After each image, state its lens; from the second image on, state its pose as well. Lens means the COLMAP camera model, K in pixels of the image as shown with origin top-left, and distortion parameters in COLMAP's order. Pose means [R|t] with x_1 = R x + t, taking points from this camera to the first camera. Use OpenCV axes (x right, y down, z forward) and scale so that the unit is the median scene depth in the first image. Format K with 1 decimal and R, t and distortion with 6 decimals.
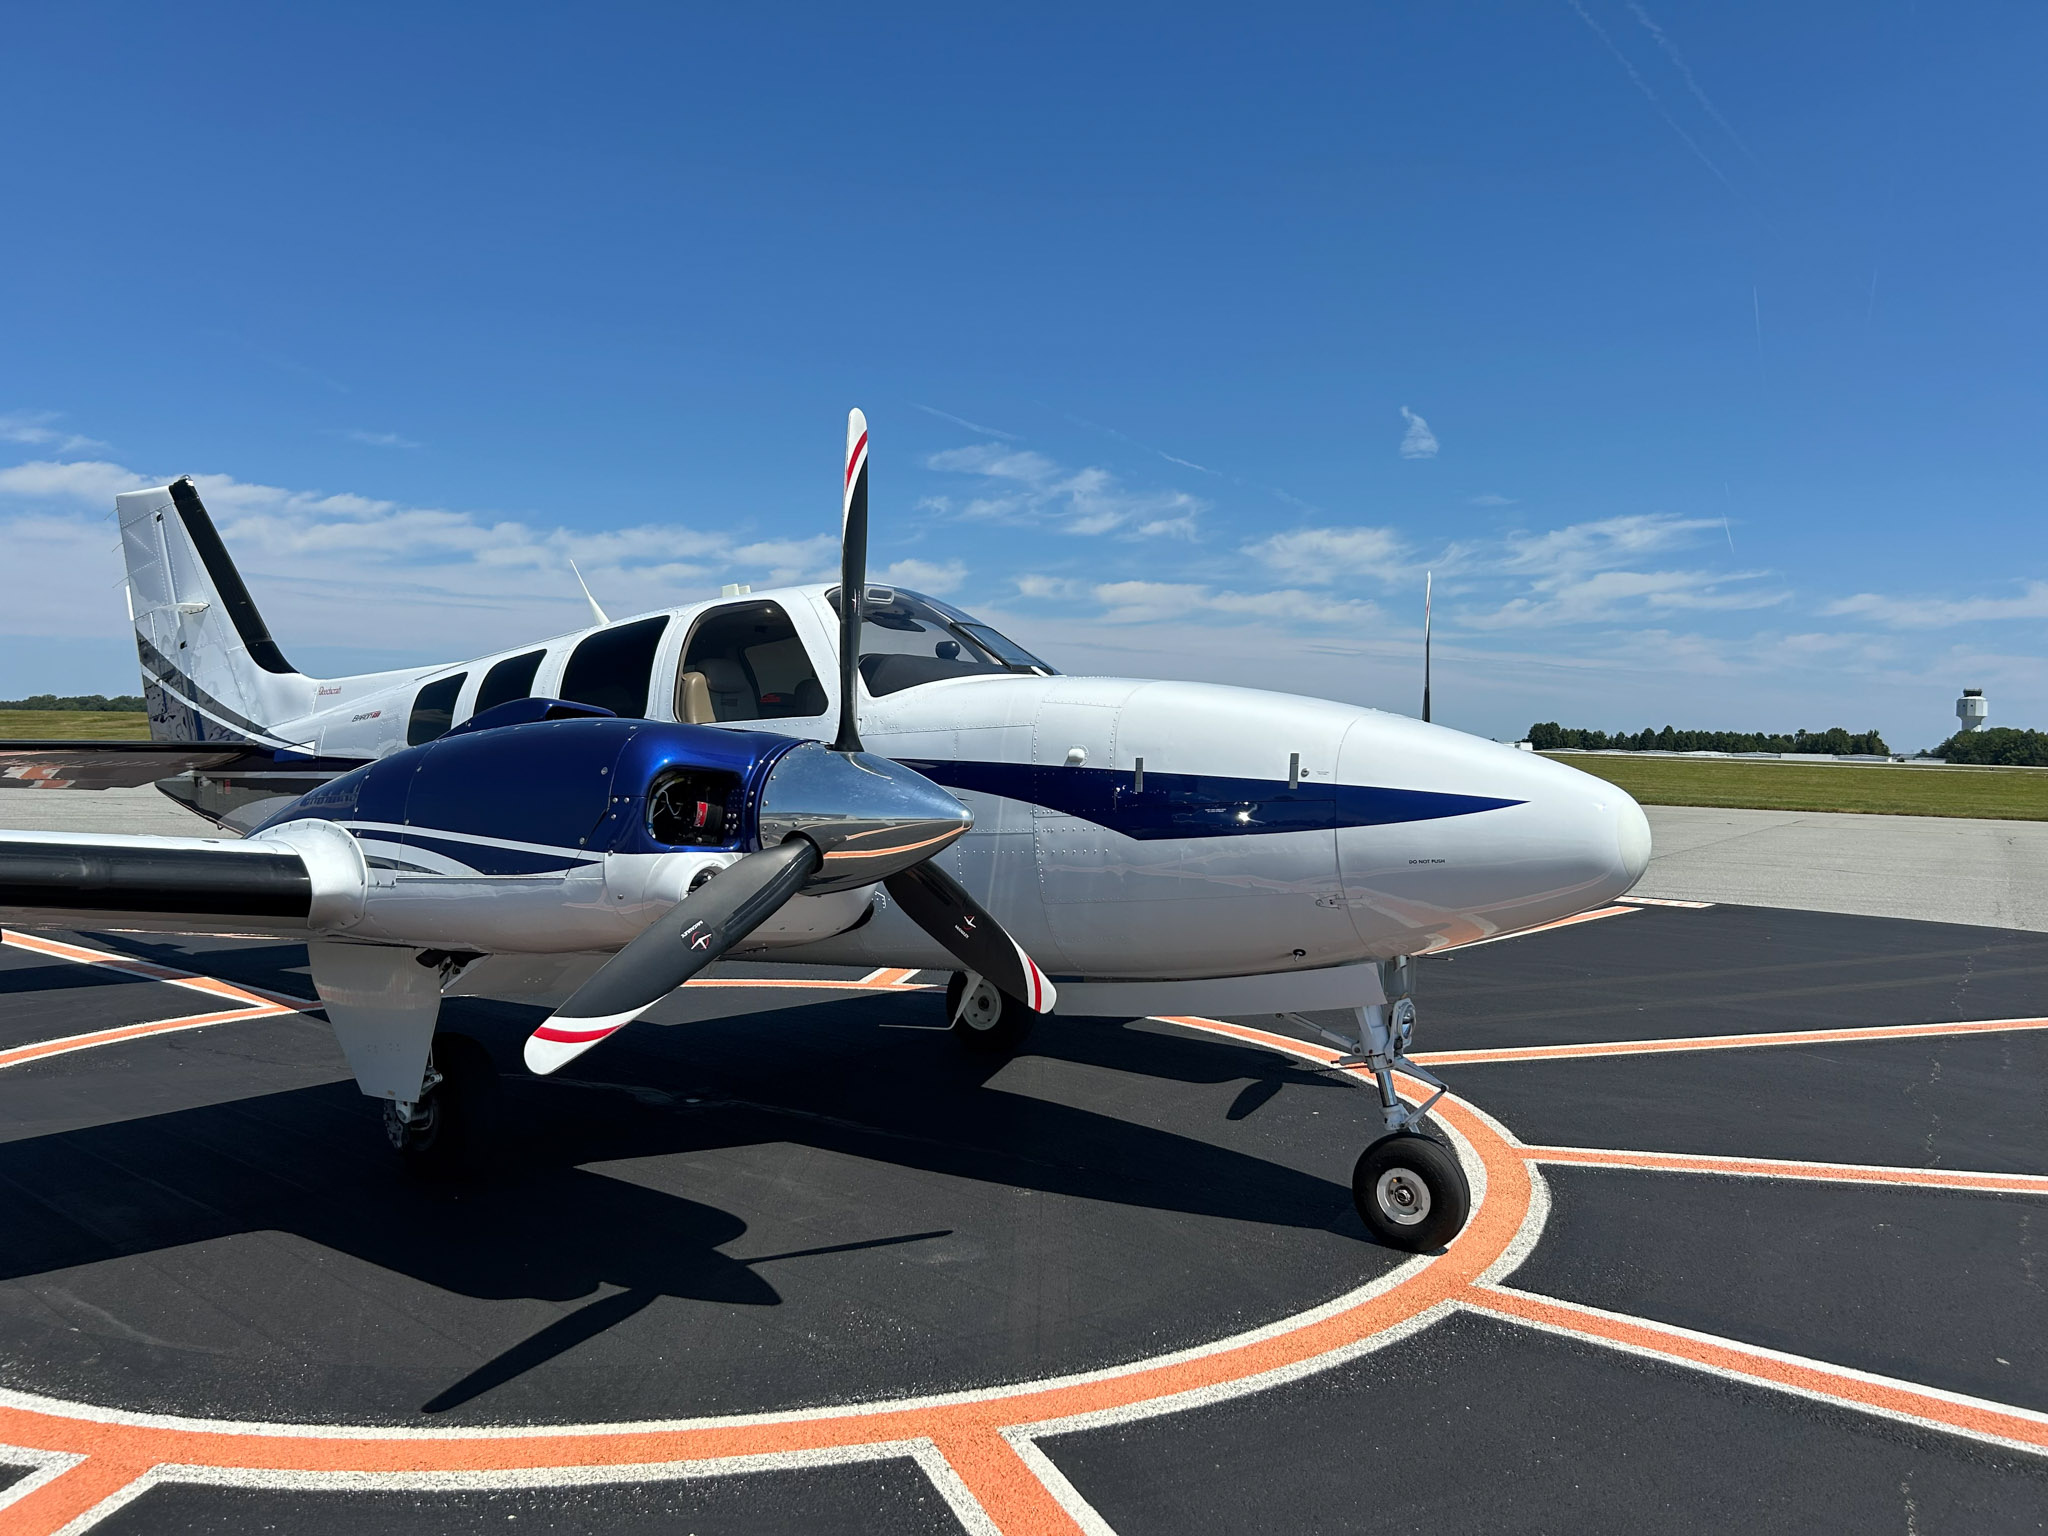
lens RADIAL K [[1574.5, 0, 1033.1], [0, 1574.5, 763.5], [0, 0, 1]] dist [0.035186, -0.036760]
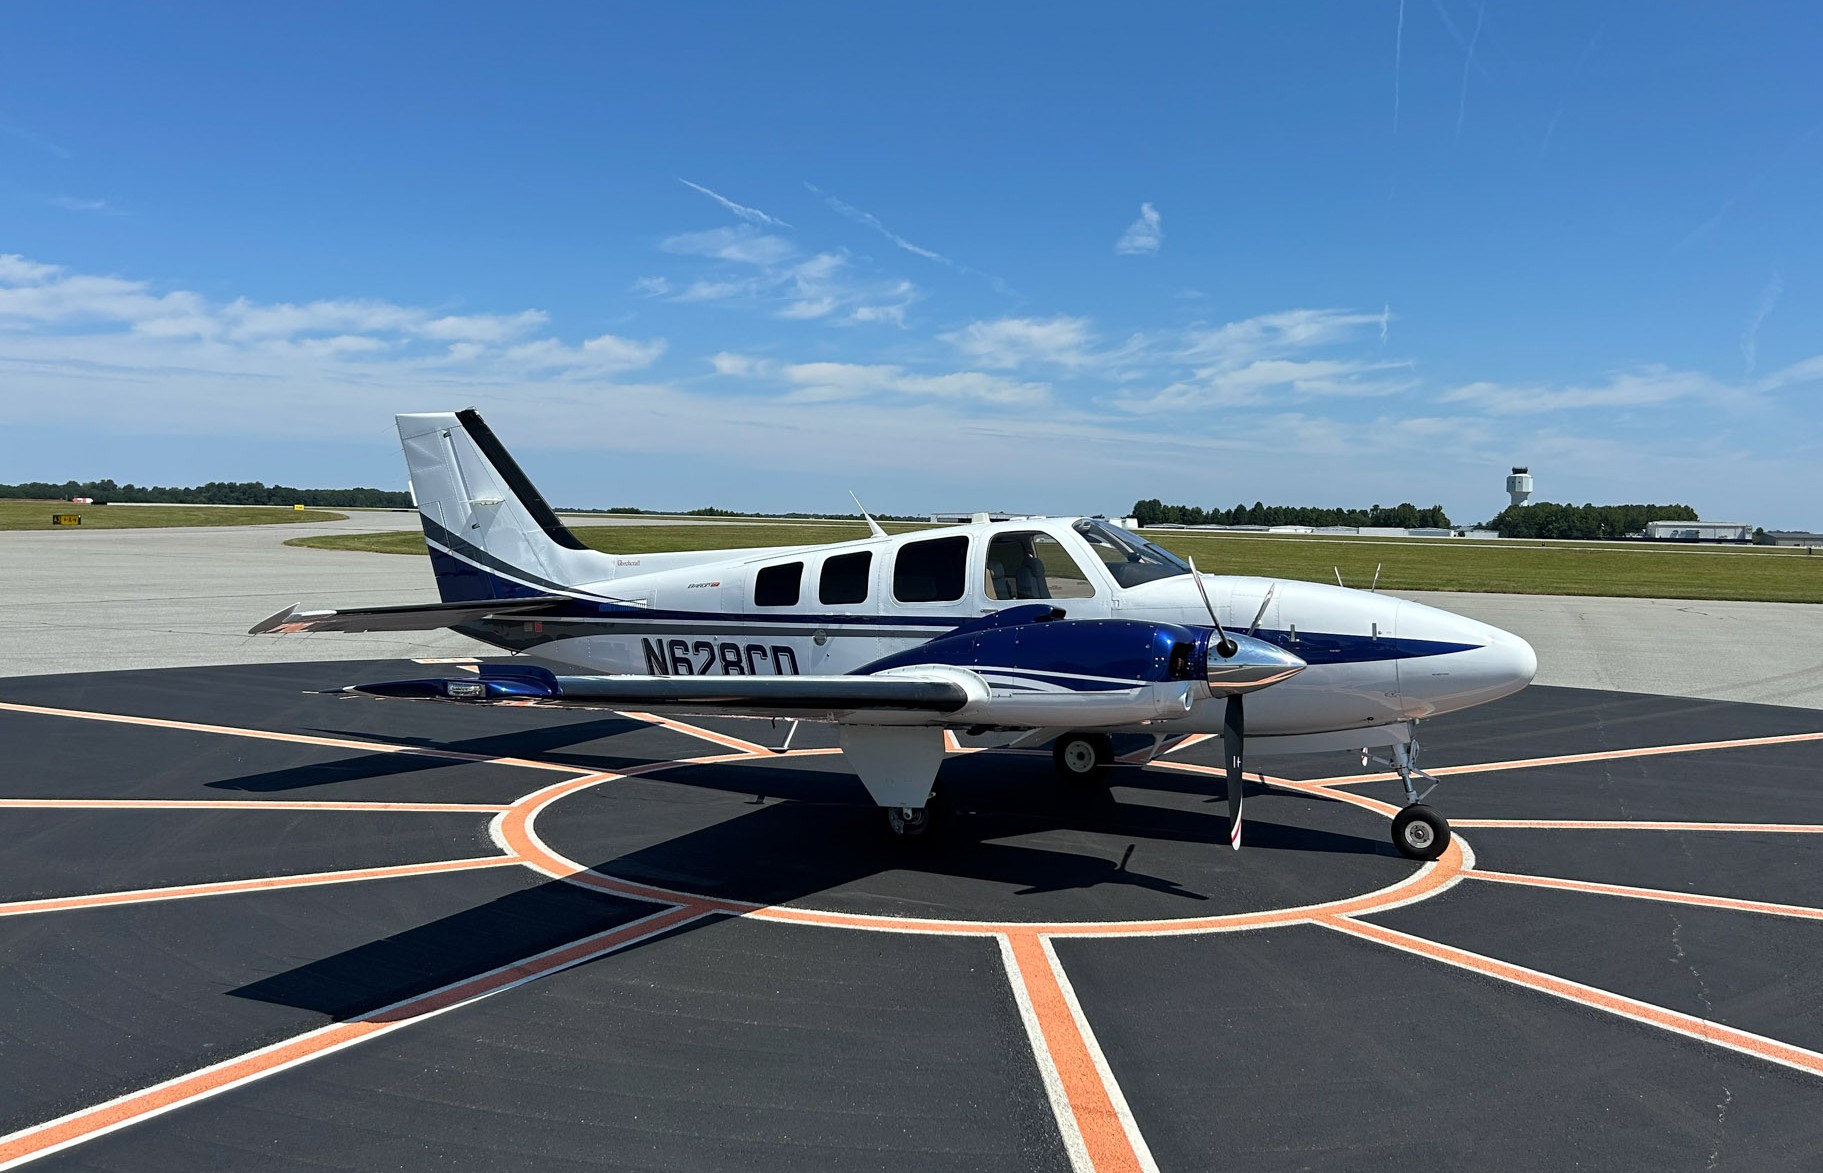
lens RADIAL K [[1612.1, 0, 912.7], [0, 1612.1, 511.0], [0, 0, 1]] dist [0.030382, -0.025565]
pose [[0.983943, -0.005591, 0.178396, -0.554246], [0.008444, 0.999848, -0.015236, -0.085403], [-0.178284, 0.016498, 0.983841, -0.677863]]
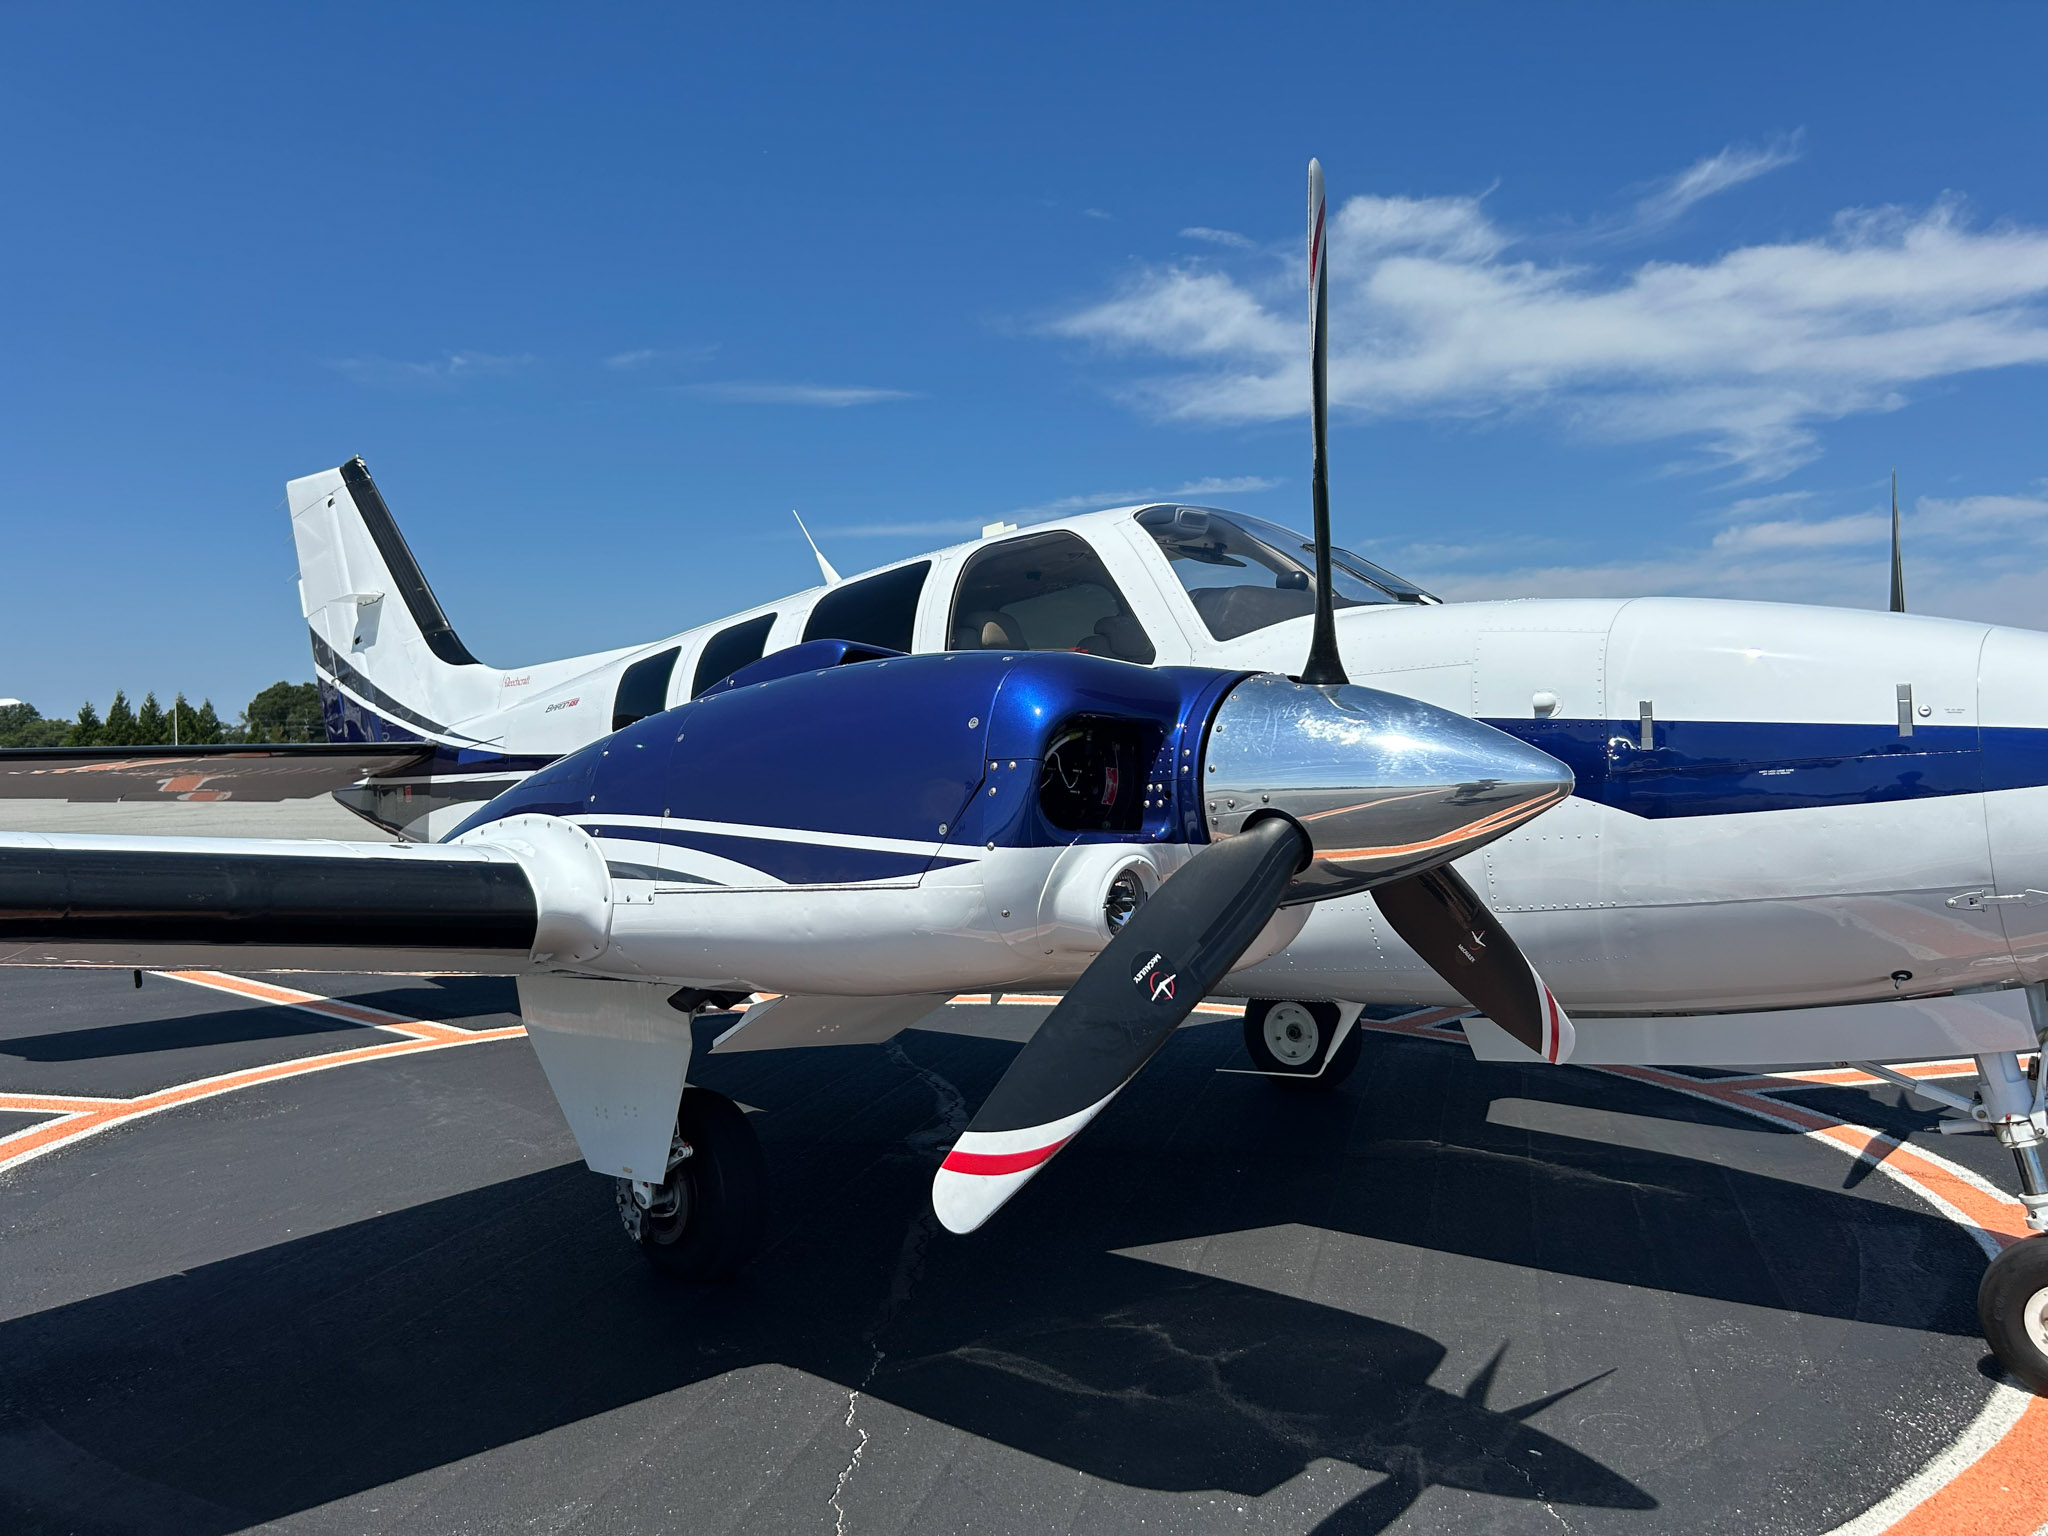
lens RADIAL K [[1574.5, 0, 1008.7], [0, 1574.5, 745.6], [0, 0, 1]] dist [0.035186, -0.036760]
pose [[0.994361, -0.030246, -0.101646, -0.102674], [0.028855, 0.999469, -0.015128, 0.013360], [0.102050, 0.012110, 0.994706, 0.188340]]
